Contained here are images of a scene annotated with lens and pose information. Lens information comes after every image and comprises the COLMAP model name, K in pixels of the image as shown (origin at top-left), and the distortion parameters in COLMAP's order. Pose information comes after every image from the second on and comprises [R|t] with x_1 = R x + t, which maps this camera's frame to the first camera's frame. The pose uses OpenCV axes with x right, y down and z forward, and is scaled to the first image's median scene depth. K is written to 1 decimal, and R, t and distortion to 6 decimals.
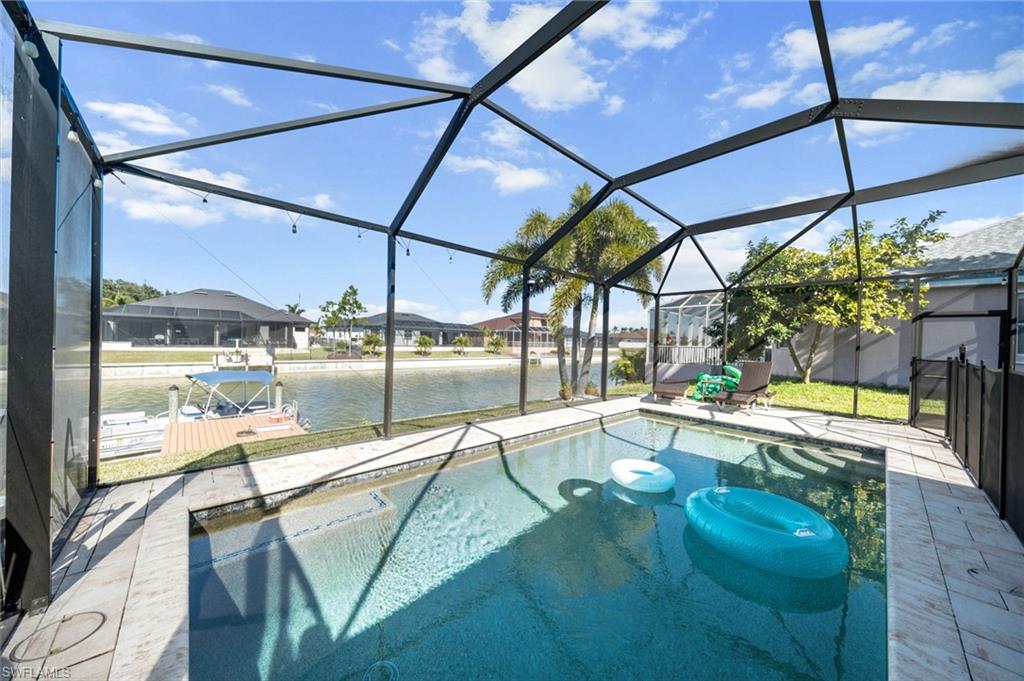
lens RADIAL K [[348.4, 0, 509.0], [0, 348.4, 341.7], [0, 0, 1]] dist [-0.001784, 0.000167]
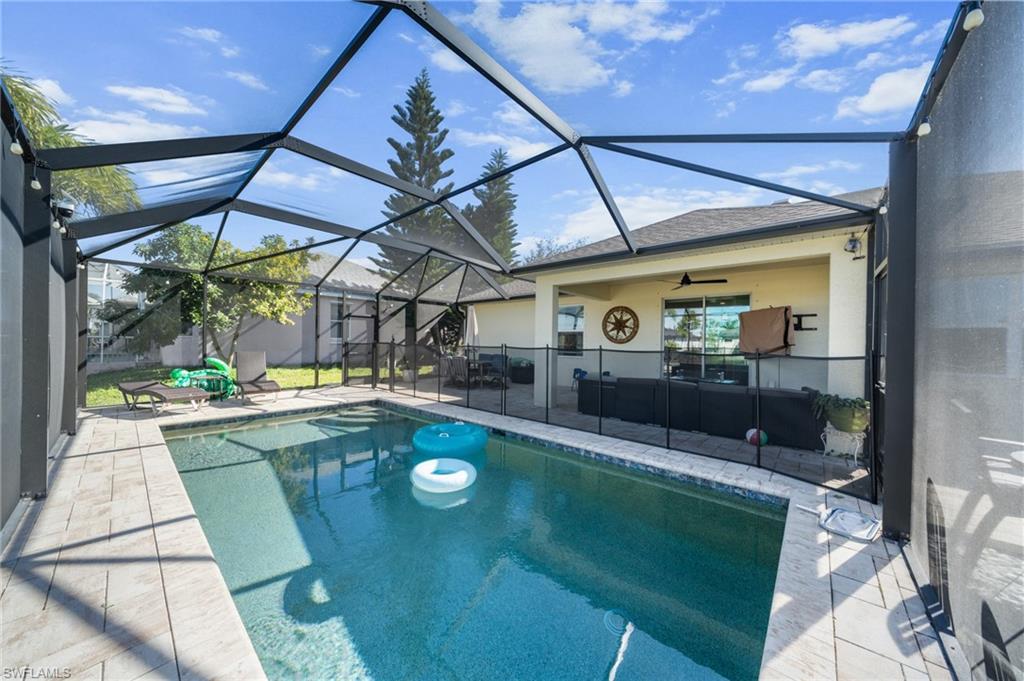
lens RADIAL K [[348.4, 0, 499.1], [0, 348.4, 338.1], [0, 0, 1]] dist [-0.004425, -0.000110]
pose [[-0.087150, -0.020972, 0.995974, -0.111939], [-0.011947, 0.999728, 0.020006, -0.002786], [-0.996124, -0.010156, -0.087377, 0.113650]]
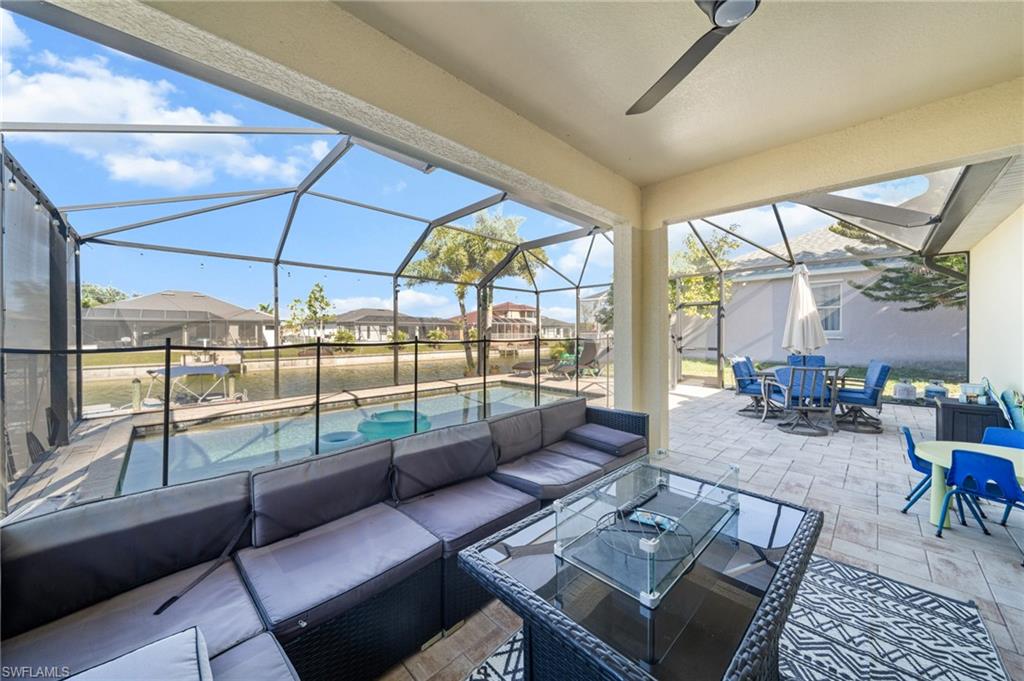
lens RADIAL K [[358.6, 0, 511.1], [0, 358.6, 333.4], [0, 0, 1]] dist [0.000081, 0.000033]
pose [[0.999068, -0.029330, 0.031684, 0.114001], [0.029386, 0.999567, -0.001318, 0.004957], [-0.031632, 0.002248, 0.999497, -0.106747]]
